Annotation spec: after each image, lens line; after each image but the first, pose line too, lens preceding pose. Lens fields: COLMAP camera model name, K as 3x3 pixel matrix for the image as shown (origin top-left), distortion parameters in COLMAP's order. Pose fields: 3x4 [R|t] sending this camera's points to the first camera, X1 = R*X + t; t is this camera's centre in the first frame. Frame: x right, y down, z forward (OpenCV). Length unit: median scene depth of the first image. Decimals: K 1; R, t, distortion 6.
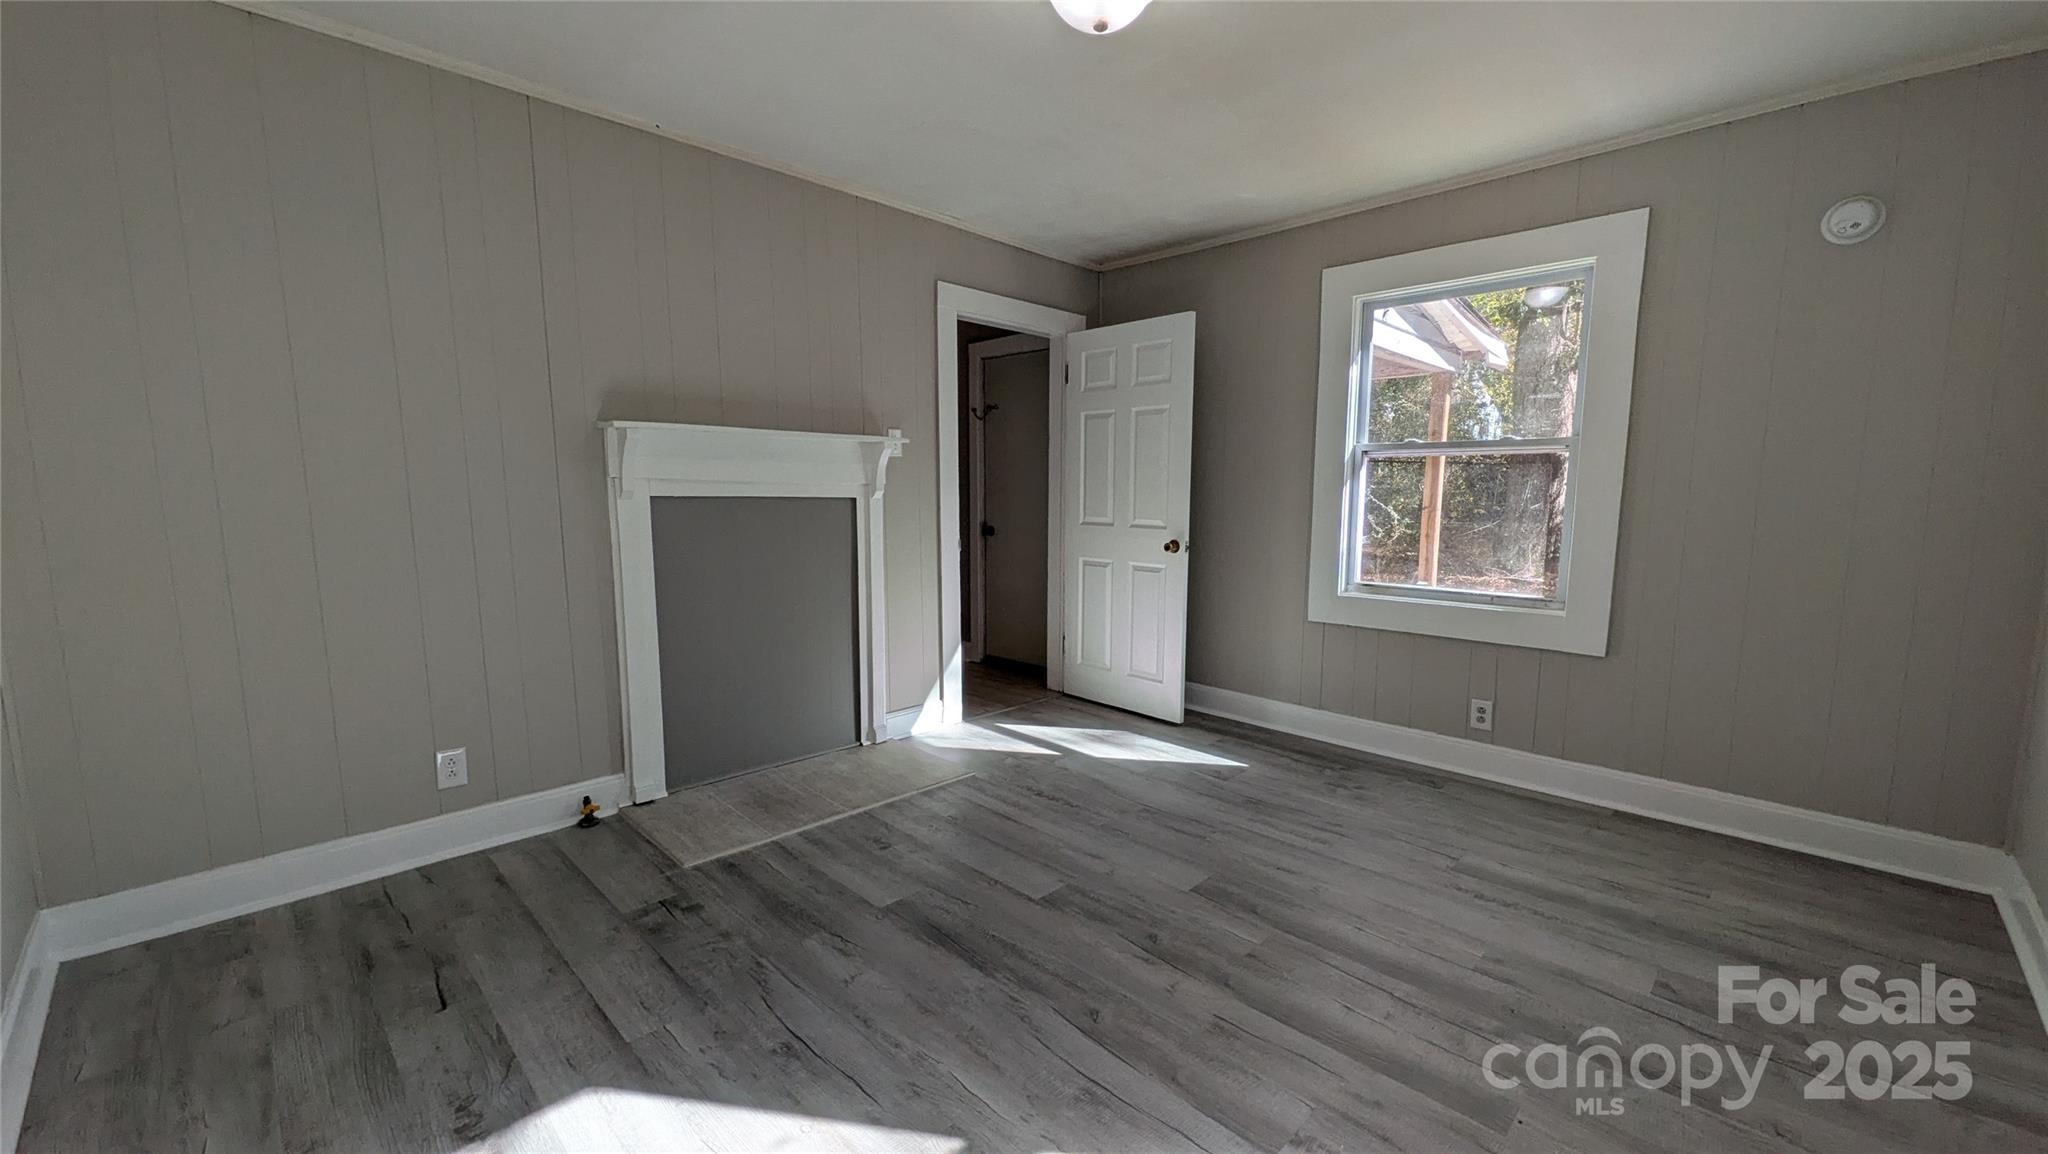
lens RADIAL K [[798.2, 0, 1024.8], [0, 798.2, 581.2], [0, 0, 1]] dist [0.007593, -0.000004]
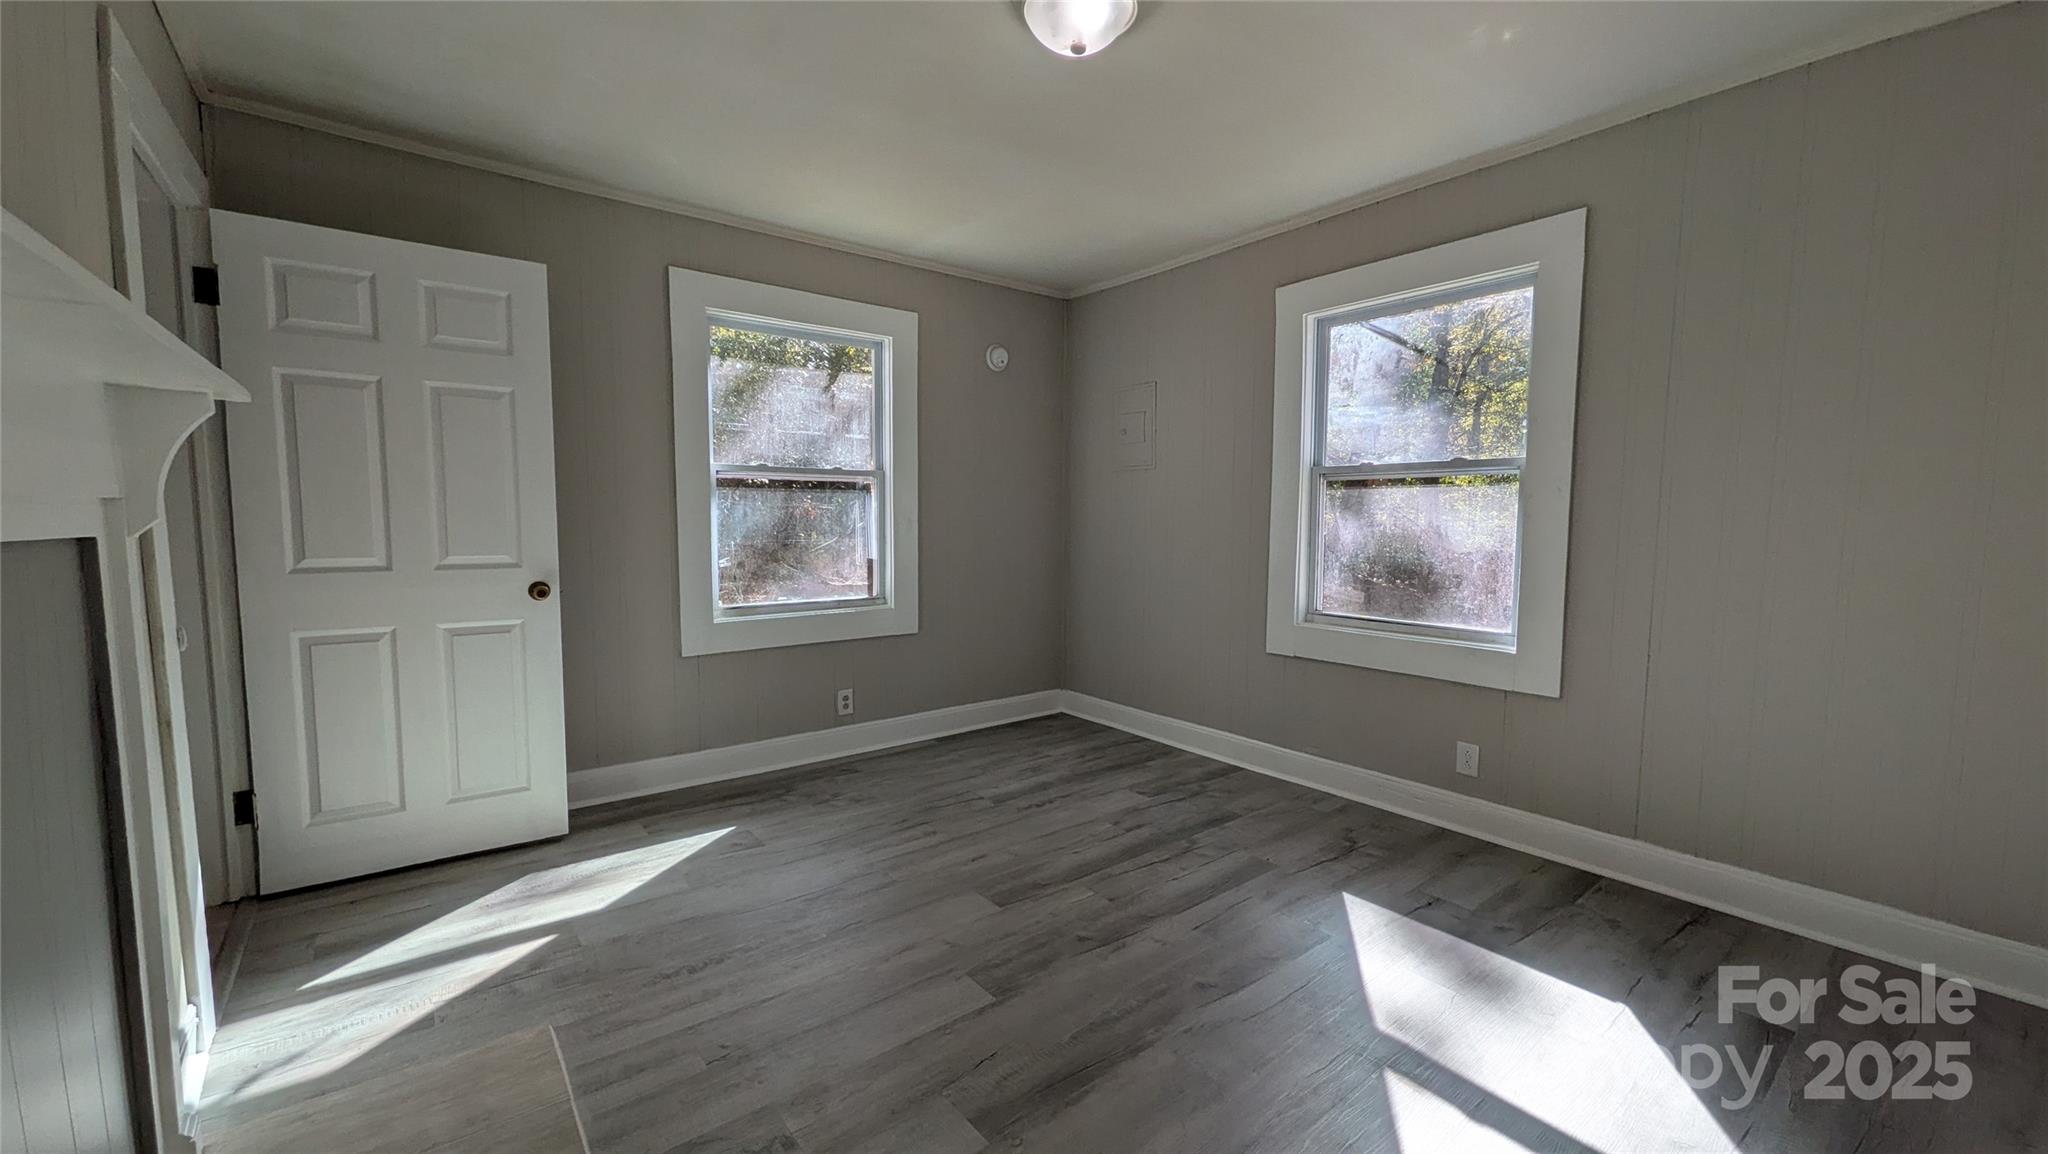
lens RADIAL K [[798.2, 0, 1024.8], [0, 798.2, 581.2], [0, 0, 1]] dist [0.007593, -0.000004]
pose [[0.119538, -0.088982, 0.988834, -0.587651], [0.109216, 0.991110, 0.075984, -0.075226], [-0.986804, 0.098913, 0.128194, 0.620040]]
